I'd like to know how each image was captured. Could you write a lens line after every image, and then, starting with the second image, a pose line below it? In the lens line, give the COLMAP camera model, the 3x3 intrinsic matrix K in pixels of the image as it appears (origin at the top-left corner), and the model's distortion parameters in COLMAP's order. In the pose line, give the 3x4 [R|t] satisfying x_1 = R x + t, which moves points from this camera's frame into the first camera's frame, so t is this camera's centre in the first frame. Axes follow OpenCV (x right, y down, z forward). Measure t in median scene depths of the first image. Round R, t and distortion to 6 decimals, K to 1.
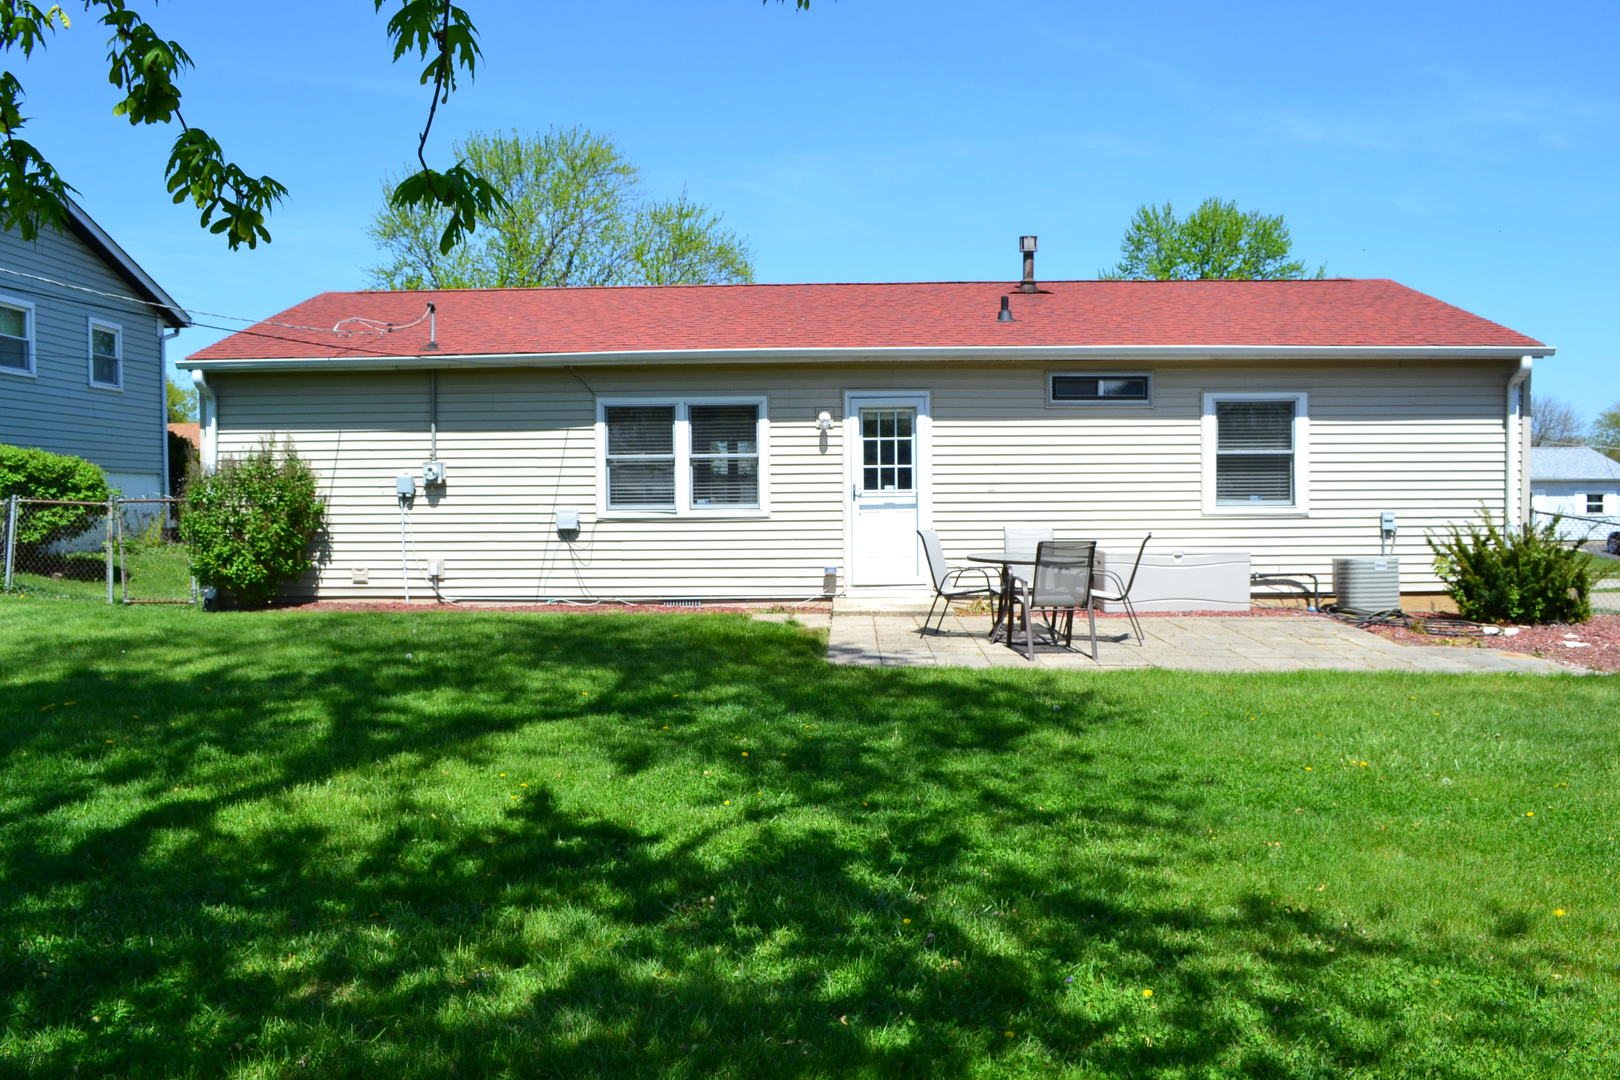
lens RADIAL K [[1264.9, 0, 810.0], [0, 1264.9, 540.0], [0, 0, 1]] dist [-0.090214, 0.019570]
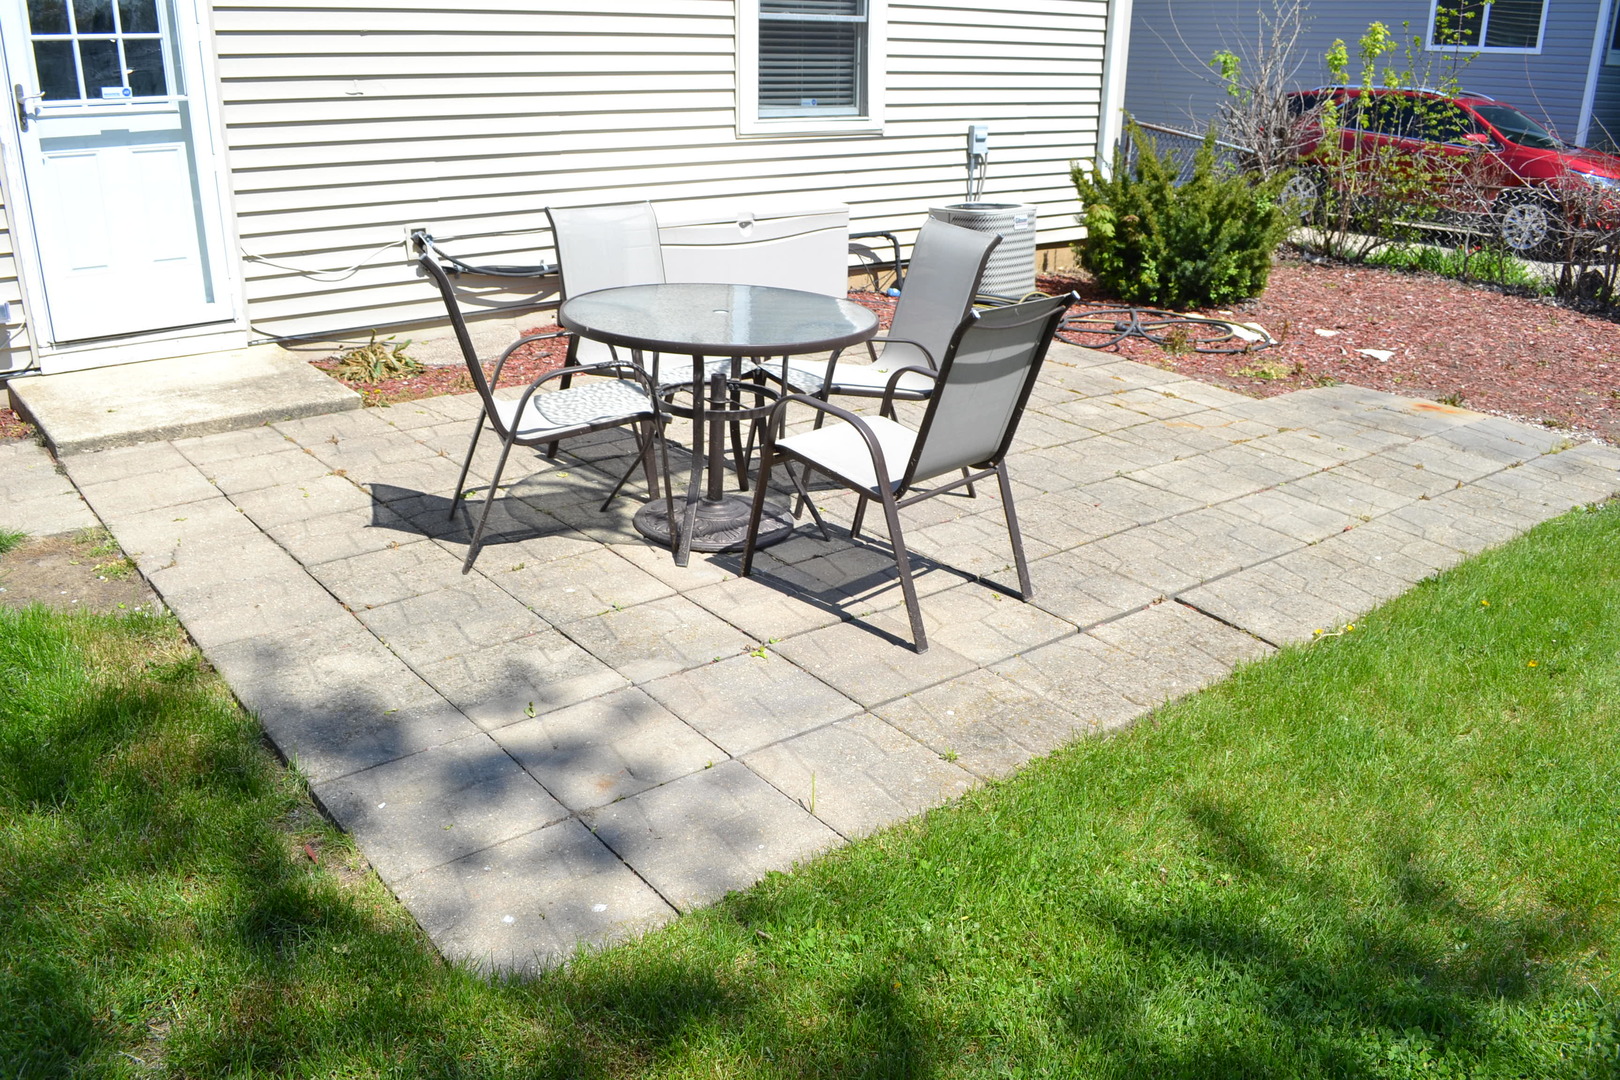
lens RADIAL K [[1273.1, 0, 810.0], [0, 1273.1, 540.0], [0, 0, 1]] dist [-0.081109, 0.005165]
pose [[0.759440, -0.216772, 0.613401, -0.039534], [0.003154, 0.944072, 0.329724, -0.034874], [-0.650569, -0.248471, 0.717650, 0.538678]]
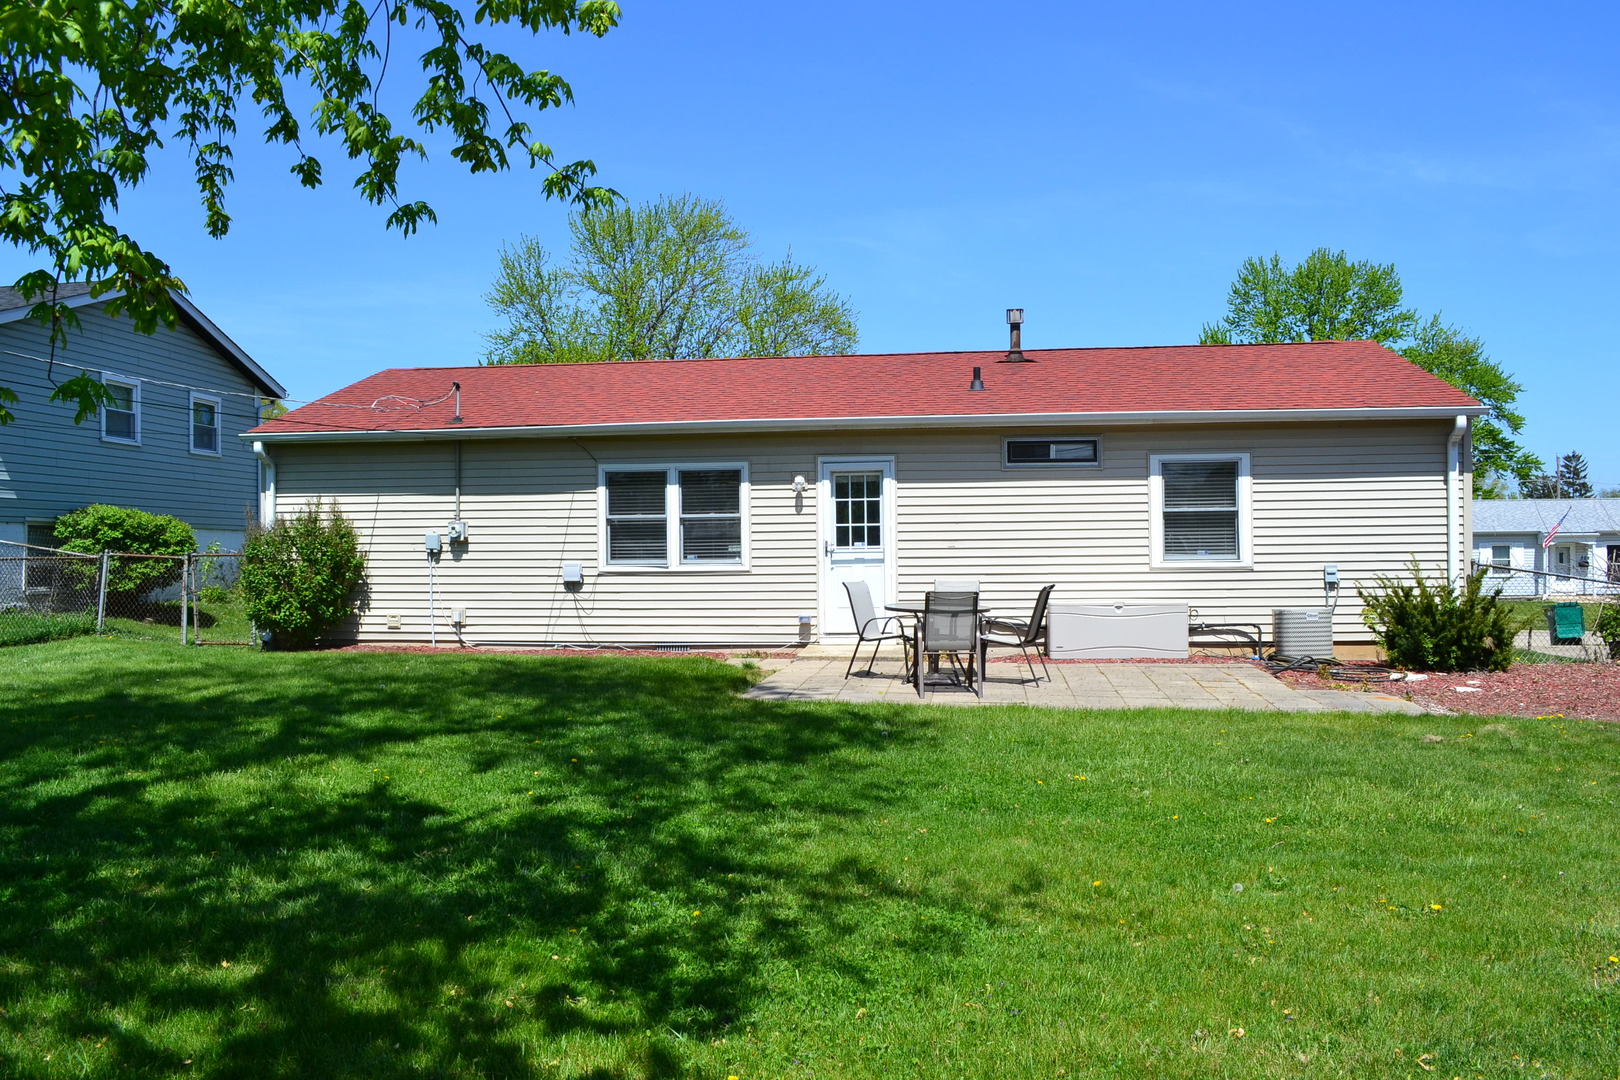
lens RADIAL K [[1264.9, 0, 810.0], [0, 1264.9, 540.0], [0, 0, 1]] dist [-0.090214, 0.019570]
pose [[0.995007, -0.001946, -0.099784, 0.130532], [-0.002393, 0.999057, -0.043347, 0.002770], [0.099774, 0.043369, 0.994064, -0.095172]]
